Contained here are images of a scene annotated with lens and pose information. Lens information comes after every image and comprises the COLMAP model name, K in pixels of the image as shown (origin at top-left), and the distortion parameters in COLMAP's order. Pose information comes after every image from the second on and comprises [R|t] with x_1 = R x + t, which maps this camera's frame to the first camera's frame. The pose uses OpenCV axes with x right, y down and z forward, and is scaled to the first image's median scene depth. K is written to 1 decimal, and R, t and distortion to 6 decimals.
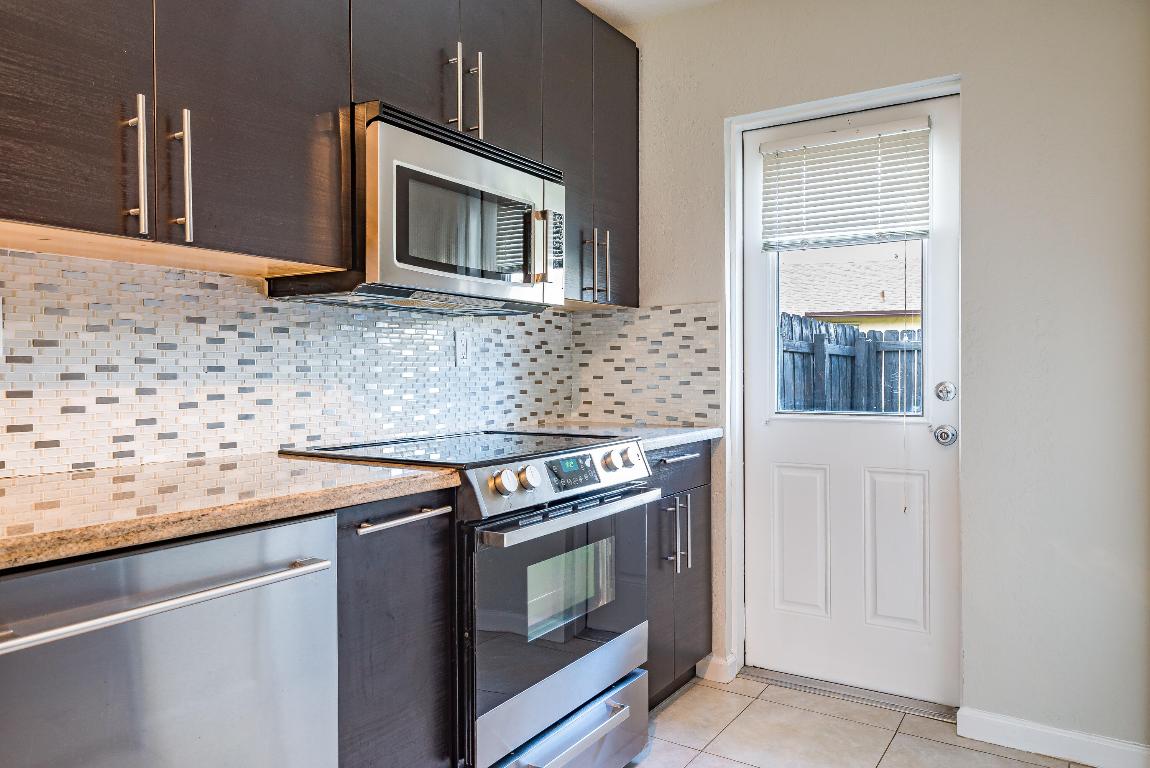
lens RADIAL K [[817.9, 0, 575.5], [0, 817.9, 383.2], [0, 0, 1]] dist [0.006601, 0.001706]
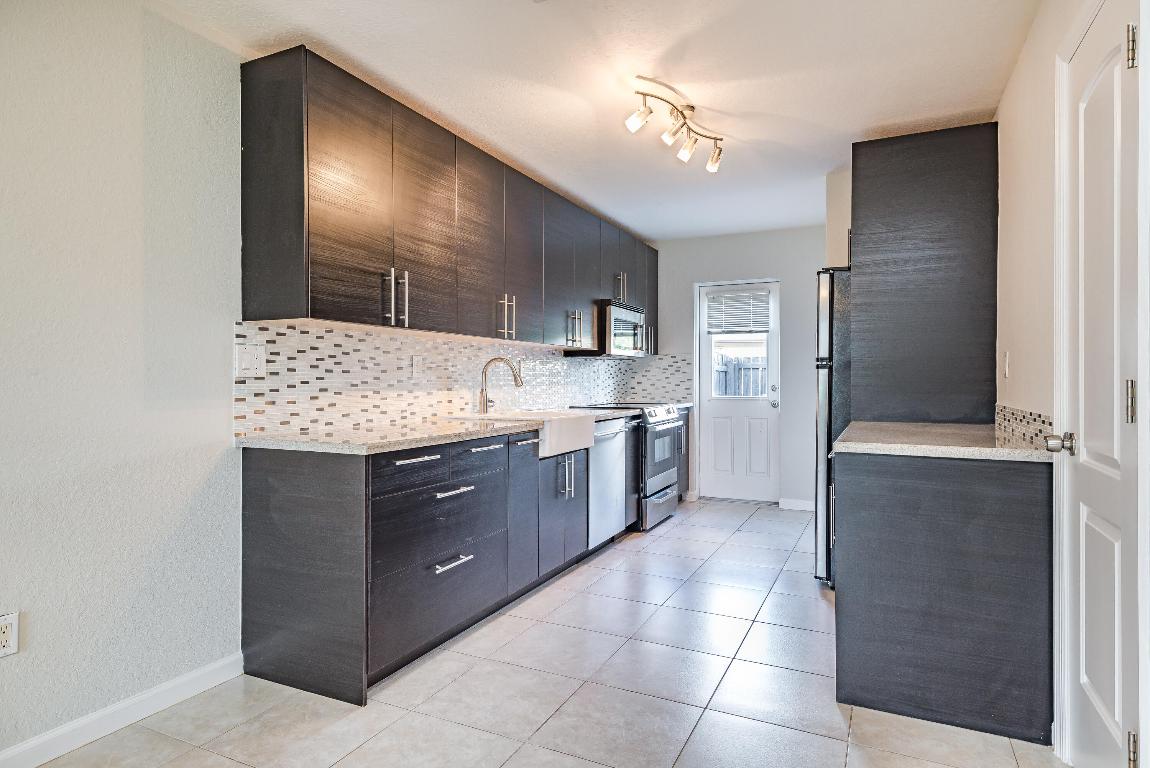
lens RADIAL K [[653.1, 0, 573.5], [0, 653.1, 381.2], [0, 0, 1]] dist [-0.001327, -0.000030]
pose [[0.992375, 0.002633, 0.123230, -0.445432], [-0.001417, 0.999949, -0.009958, 0.008174], [-0.123250, 0.009707, 0.992328, -0.994256]]
